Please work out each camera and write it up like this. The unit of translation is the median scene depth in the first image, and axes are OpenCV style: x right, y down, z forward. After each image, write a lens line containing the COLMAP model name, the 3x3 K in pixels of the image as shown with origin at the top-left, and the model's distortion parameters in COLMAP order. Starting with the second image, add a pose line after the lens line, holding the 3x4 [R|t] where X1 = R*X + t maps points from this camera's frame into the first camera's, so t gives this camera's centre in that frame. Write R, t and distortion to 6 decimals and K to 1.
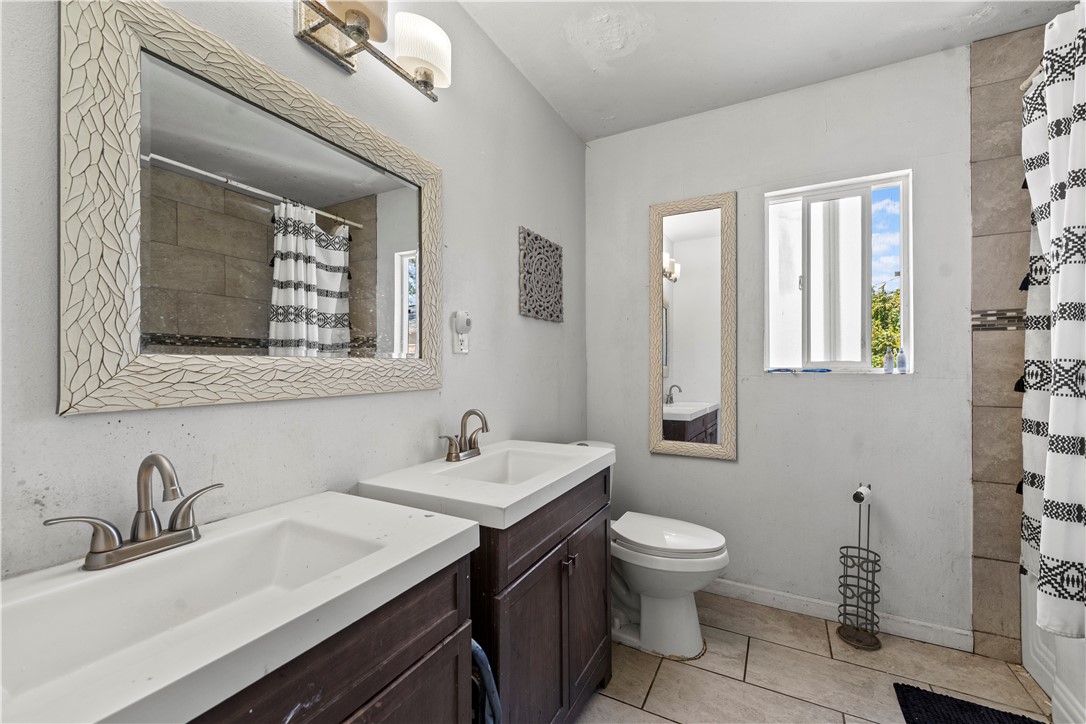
lens RADIAL K [[441.3, 0, 540.8], [0, 441.3, 362.9], [0, 0, 1]] dist [0.002808, -0.000655]
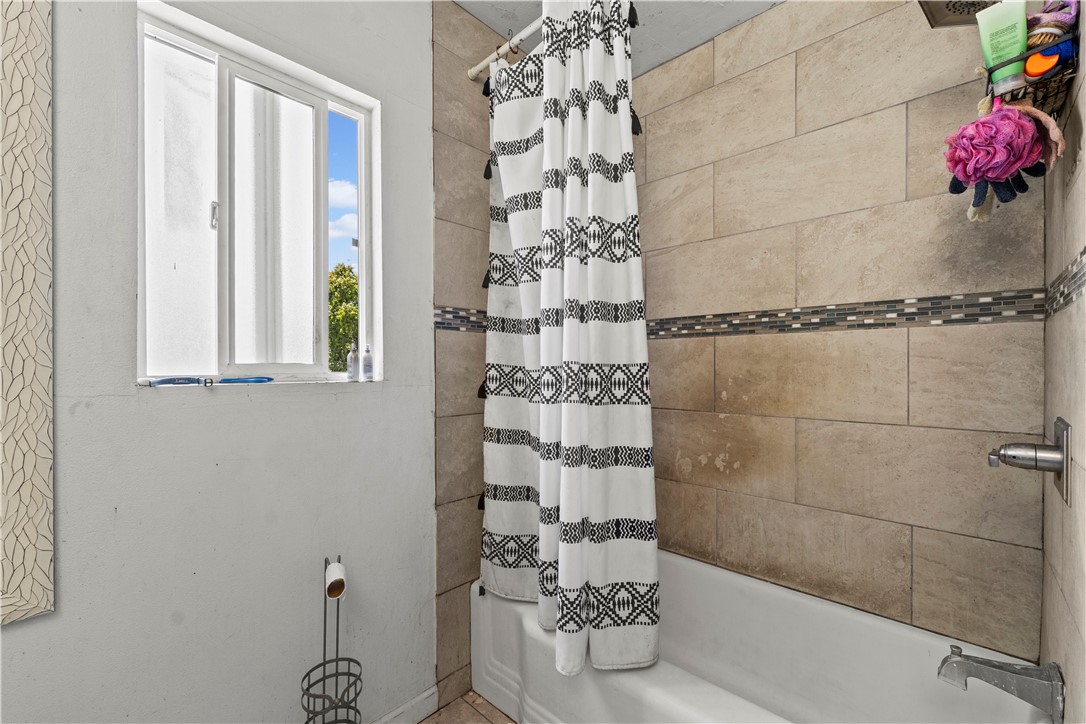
lens RADIAL K [[441.3, 0, 539.7], [0, 441.3, 369.1], [0, 0, 1]] dist [0.002808, -0.000655]
pose [[0.247621, -0.001211, 0.968856, 0.209964], [0.000396, 0.999999, 0.001149, 0.003928], [-0.968857, 0.000099, 0.247621, 0.606129]]
